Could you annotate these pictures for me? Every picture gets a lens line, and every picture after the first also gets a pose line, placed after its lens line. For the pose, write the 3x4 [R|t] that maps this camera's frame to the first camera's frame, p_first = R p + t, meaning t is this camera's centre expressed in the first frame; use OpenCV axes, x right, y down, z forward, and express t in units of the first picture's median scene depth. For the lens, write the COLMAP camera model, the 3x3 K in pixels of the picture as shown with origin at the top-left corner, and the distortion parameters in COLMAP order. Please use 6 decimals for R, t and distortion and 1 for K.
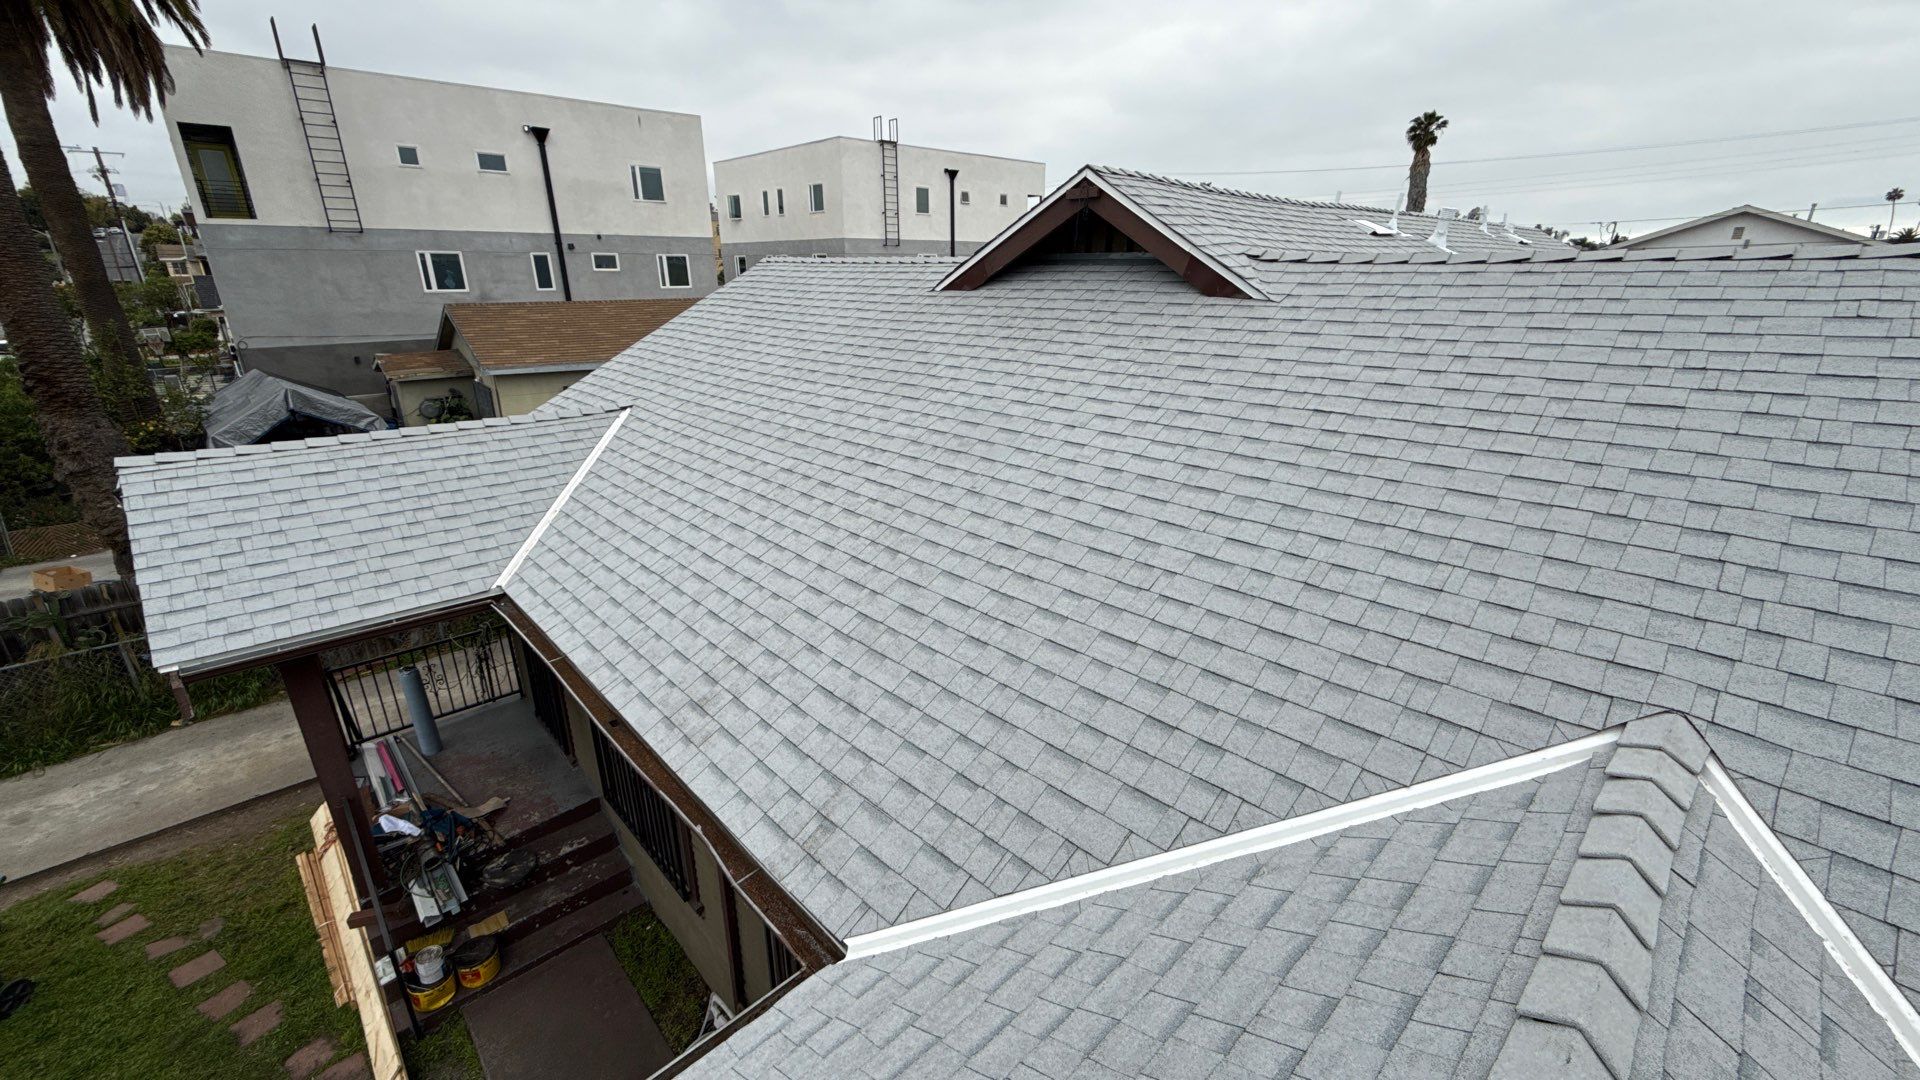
lens RADIAL K [[778.3, 0, 960.0], [0, 778.3, 540.0], [0, 0, 1]] dist [-0.000329, 0.000126]
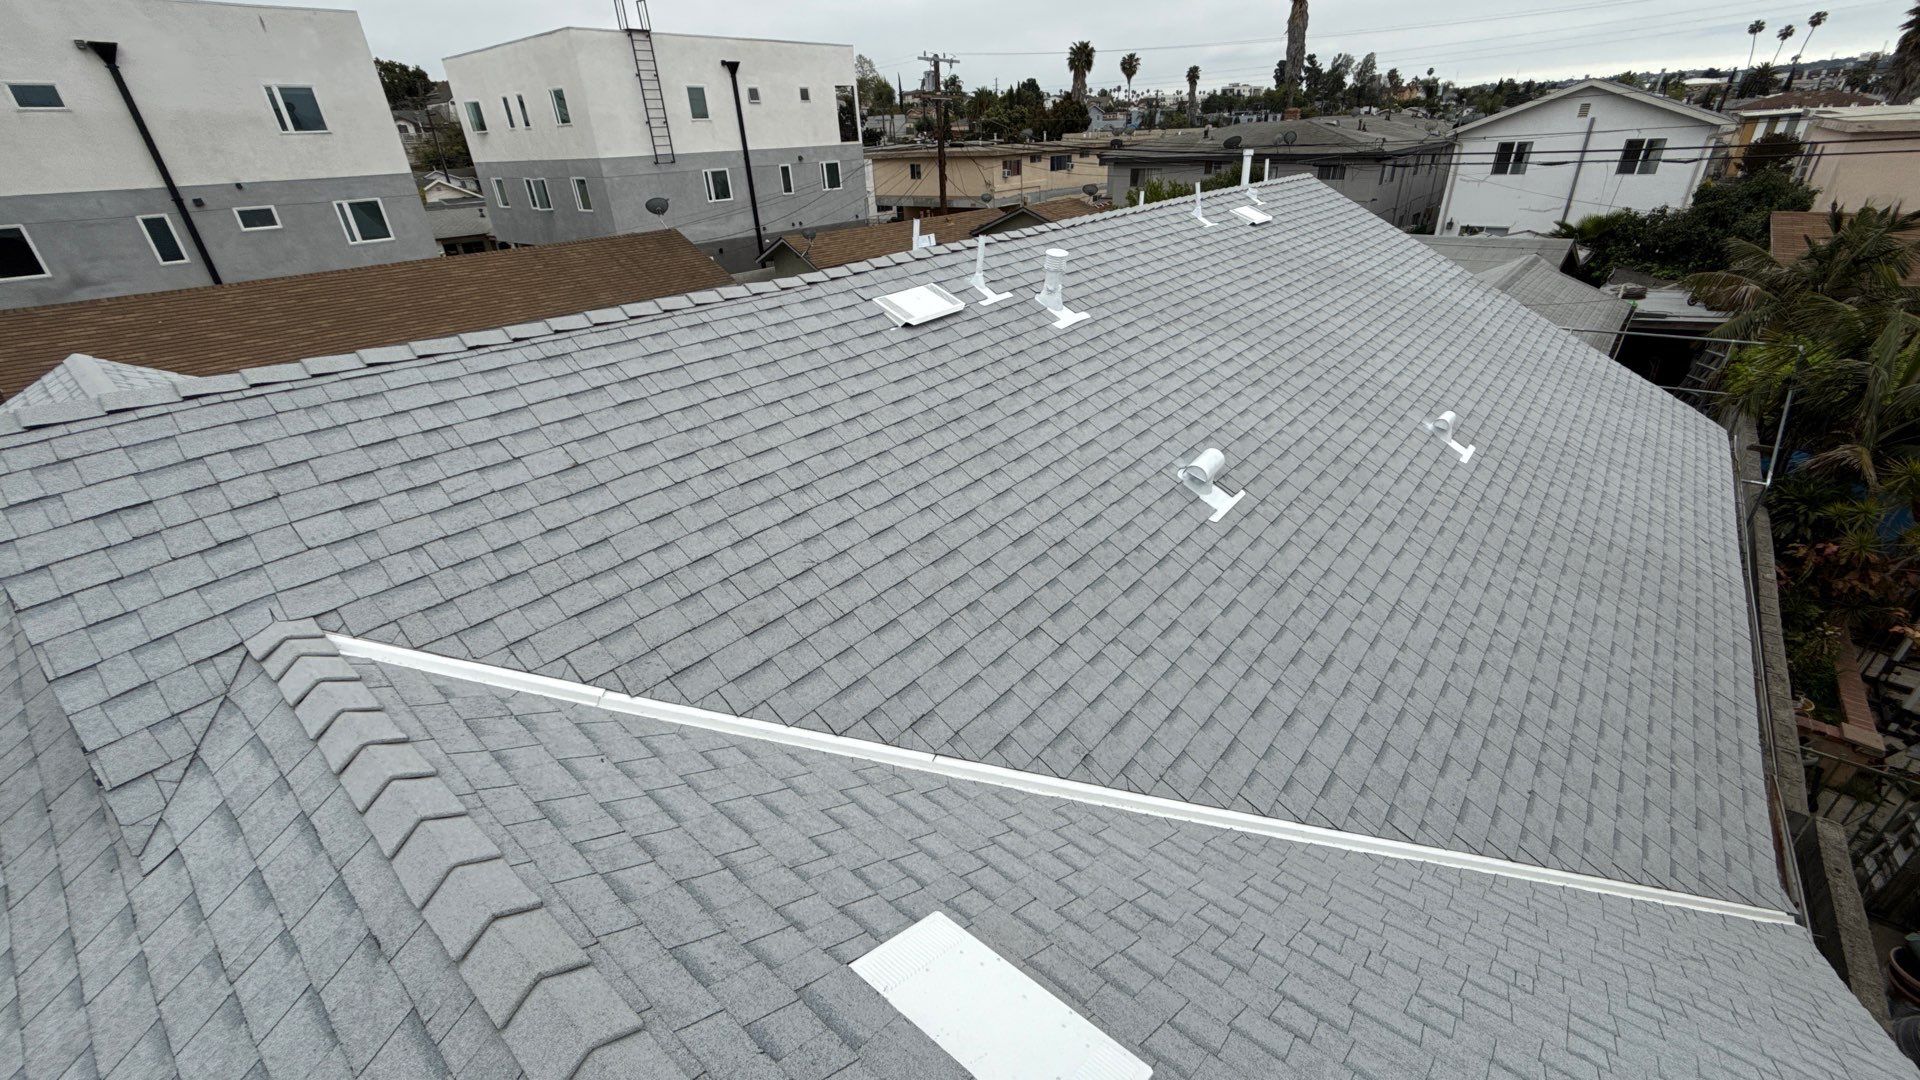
lens RADIAL K [[762.6, 0, 964.3], [0, 762.6, 544.0], [0, 0, 1]] dist [-0.000240, 0.000230]
pose [[0.992484, -0.087728, 0.085314, 0.135045], [0.073033, 0.984041, 0.162264, -0.083845], [-0.098187, -0.154814, 0.983052, 0.090013]]
